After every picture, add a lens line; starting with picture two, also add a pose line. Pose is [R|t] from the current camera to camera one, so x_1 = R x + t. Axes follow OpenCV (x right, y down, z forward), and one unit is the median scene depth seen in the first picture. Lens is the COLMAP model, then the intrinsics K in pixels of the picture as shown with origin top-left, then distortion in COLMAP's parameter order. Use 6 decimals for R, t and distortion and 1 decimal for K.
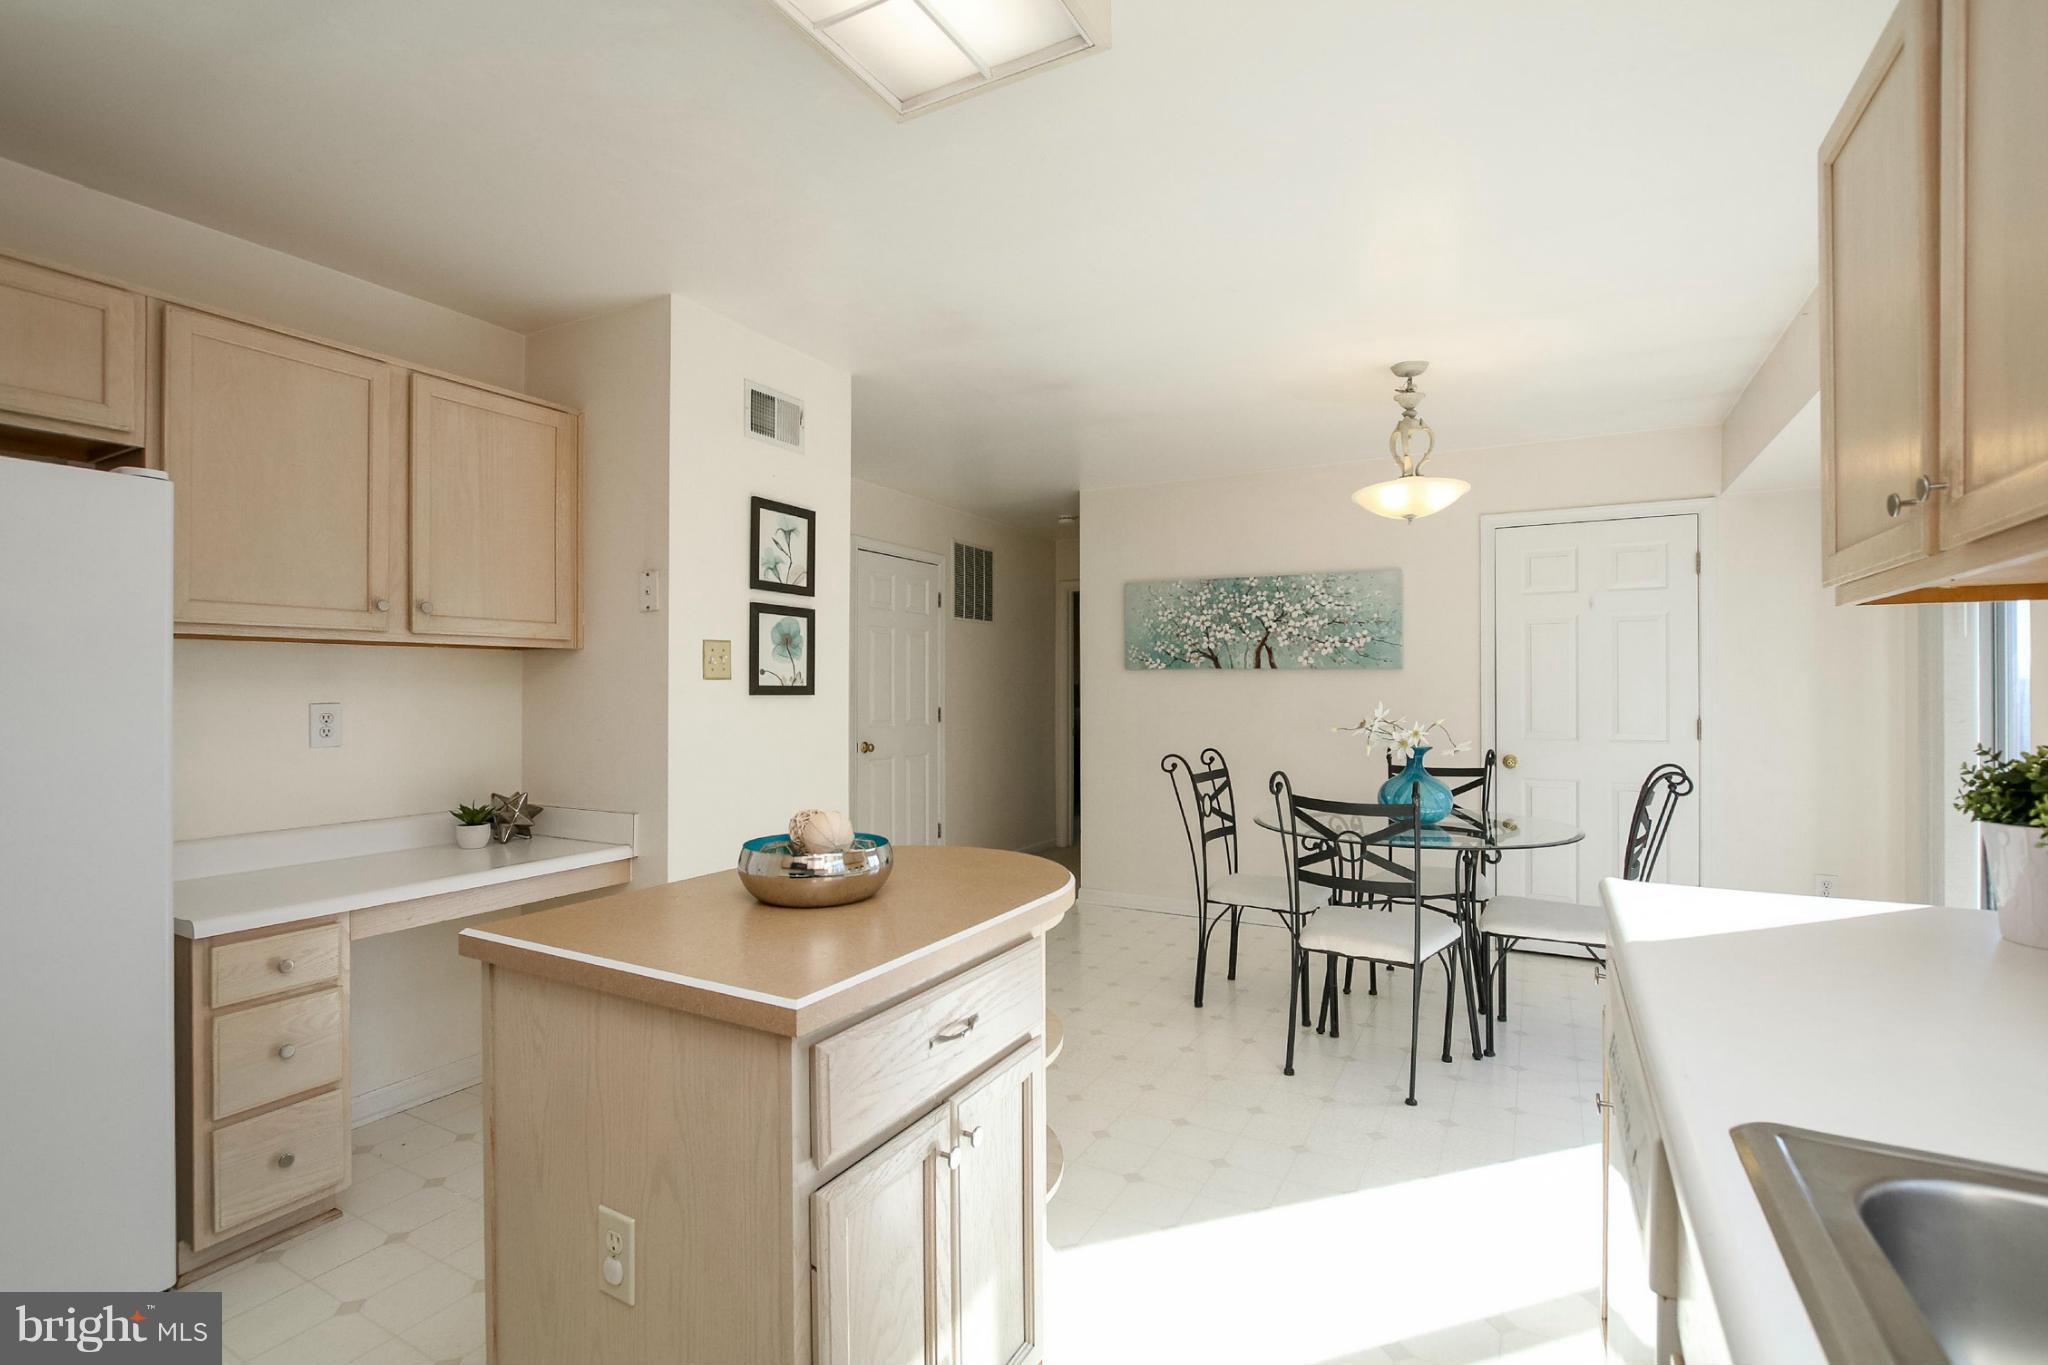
lens RADIAL K [[933.9, 0, 1012.0], [0, 933.9, 687.3], [0, 0, 1]] dist [-0.002227, -0.000635]
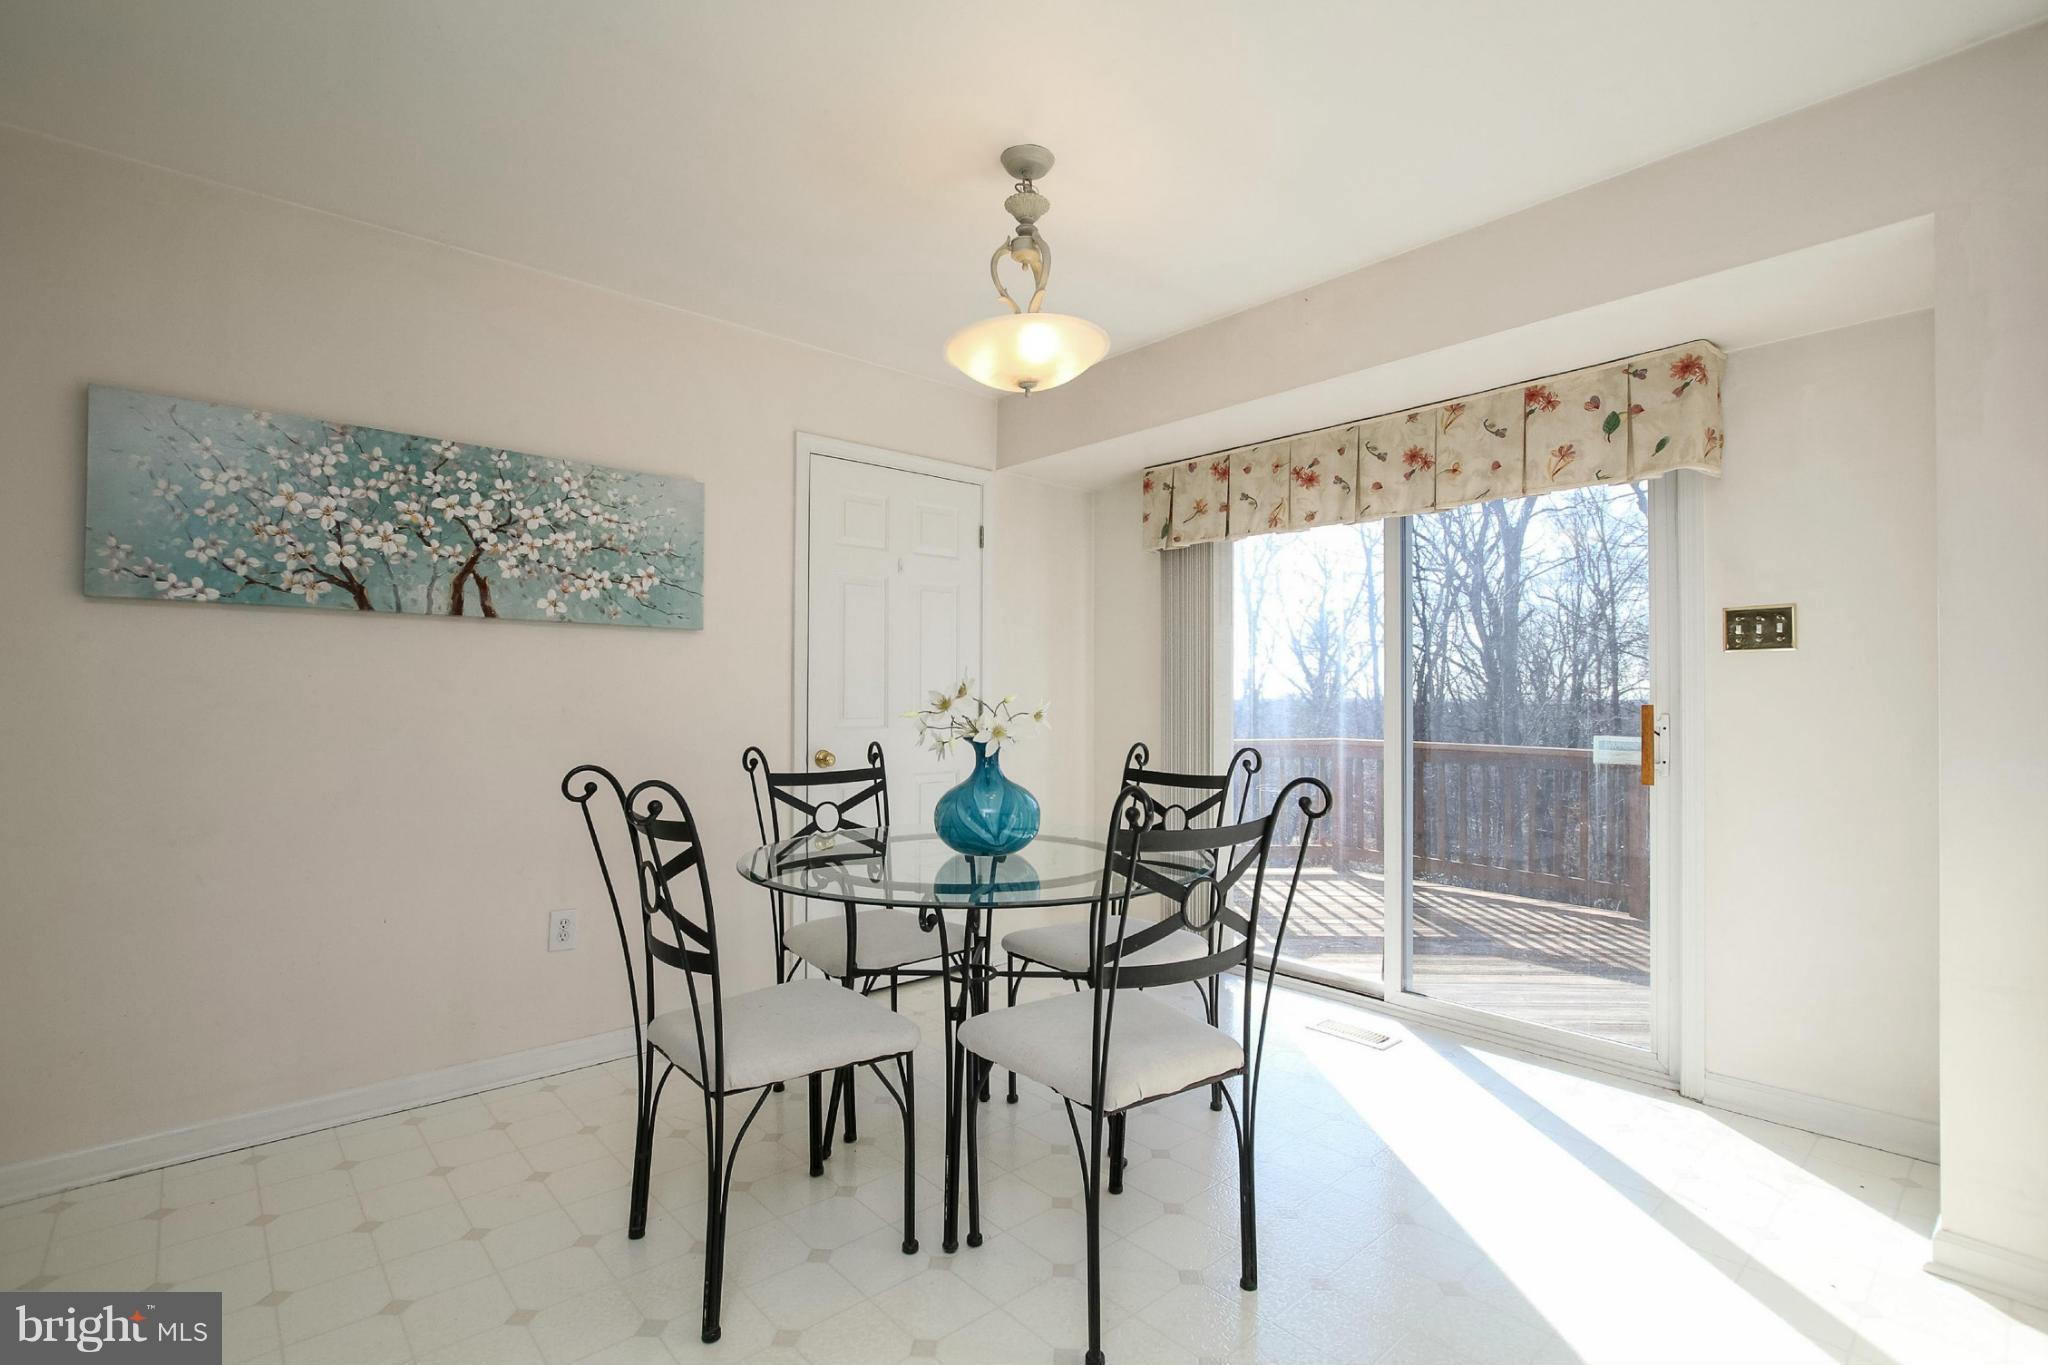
lens RADIAL K [[933.9, 0, 1012.0], [0, 933.9, 687.3], [0, 0, 1]] dist [-0.002227, -0.000635]
pose [[0.353964, 0.024599, 0.934935, -0.117925], [0.019951, 0.999228, -0.033844, 0.044600], [-0.935046, 0.030632, 0.353200, 0.526676]]
